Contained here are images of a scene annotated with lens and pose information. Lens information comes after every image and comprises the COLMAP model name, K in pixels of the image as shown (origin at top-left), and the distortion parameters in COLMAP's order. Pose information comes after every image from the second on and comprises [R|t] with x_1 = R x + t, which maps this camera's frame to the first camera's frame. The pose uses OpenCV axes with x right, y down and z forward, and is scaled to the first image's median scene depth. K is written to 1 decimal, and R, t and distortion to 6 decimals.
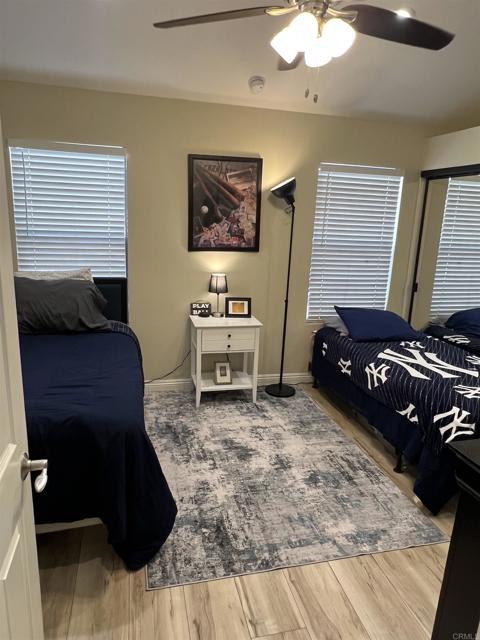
lens RADIAL K [[431.9, 0, 241.7], [0, 431.9, 323.2], [0, 0, 1]] dist [0.008337, -0.002529]
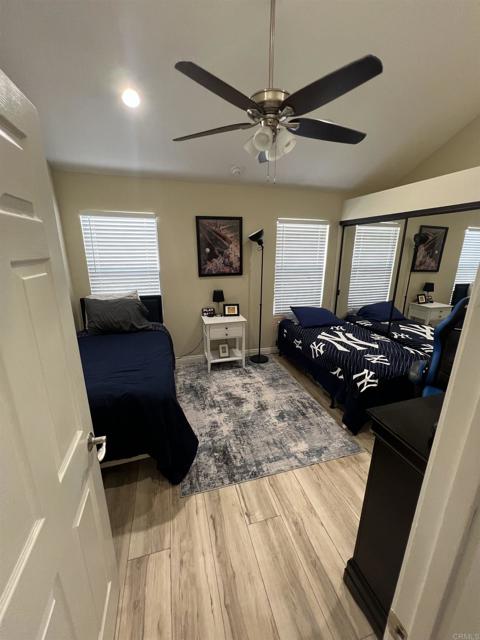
lens RADIAL K [[257.6, 0, 243.7], [0, 257.6, 319.8], [0, 0, 1]] dist [0.004092, -0.000002]
pose [[0.998485, -0.045001, 0.031674, 0.007889], [0.043979, 0.998512, 0.032245, -0.038346], [-0.033078, -0.030803, 0.998978, 0.038435]]
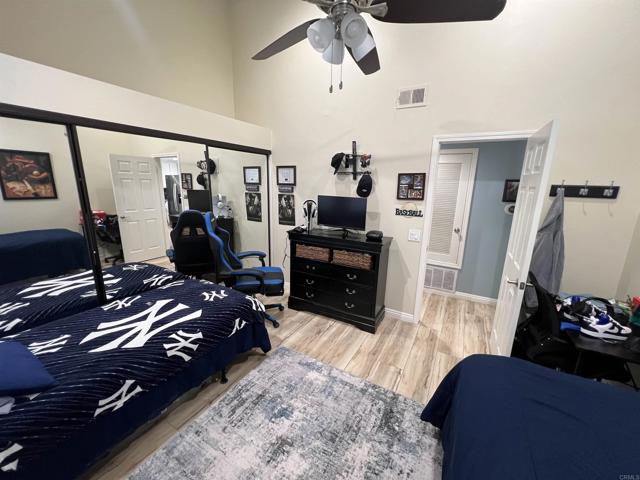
lens RADIAL K [[257.6, 0, 318.5], [0, 257.6, 237.5], [0, 0, 1]] dist [0.004092, -0.000002]
pose [[-0.717786, -0.205761, 0.665166, -0.248302], [0.113756, 0.907842, 0.403586, -0.309313], [-0.686908, 0.365355, -0.628230, 1.122345]]
